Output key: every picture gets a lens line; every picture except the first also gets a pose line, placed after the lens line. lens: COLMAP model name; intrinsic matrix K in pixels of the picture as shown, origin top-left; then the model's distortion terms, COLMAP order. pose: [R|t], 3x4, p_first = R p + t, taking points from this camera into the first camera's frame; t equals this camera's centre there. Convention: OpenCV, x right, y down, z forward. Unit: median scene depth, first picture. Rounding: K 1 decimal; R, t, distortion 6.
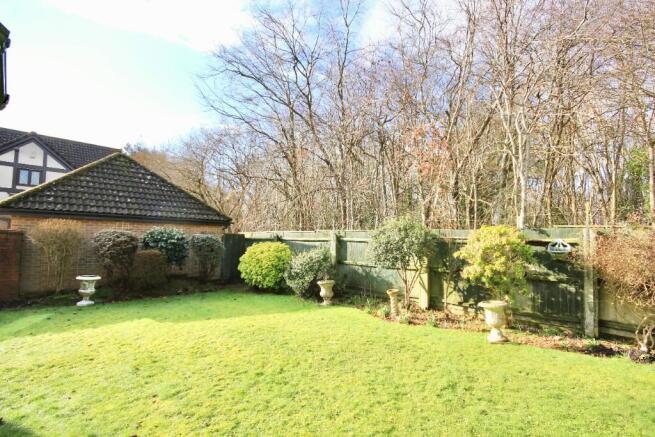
lens RADIAL K [[303.6, 0, 330.8], [0, 303.6, 227.9], [0, 0, 1]] dist [0.003717, 0.000741]
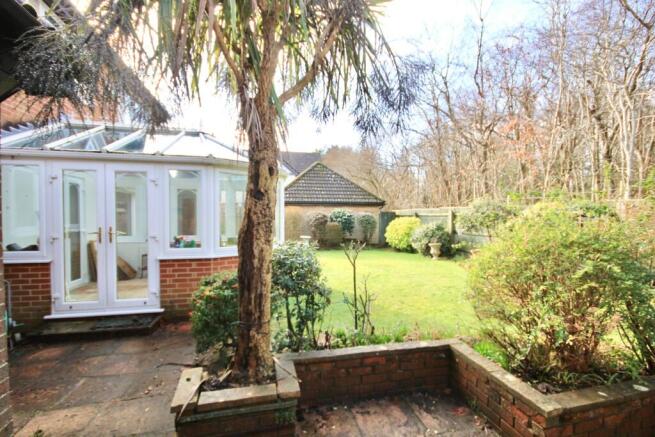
lens RADIAL K [[303.6, 0, 327.6], [0, 303.6, 219.0], [0, 0, 1]] dist [0.003717, 0.000741]
pose [[0.831462, -0.008493, -0.555516, 0.298956], [0.035365, 0.998664, 0.037665, -0.012316], [0.554454, -0.050963, 0.830652, -0.396794]]
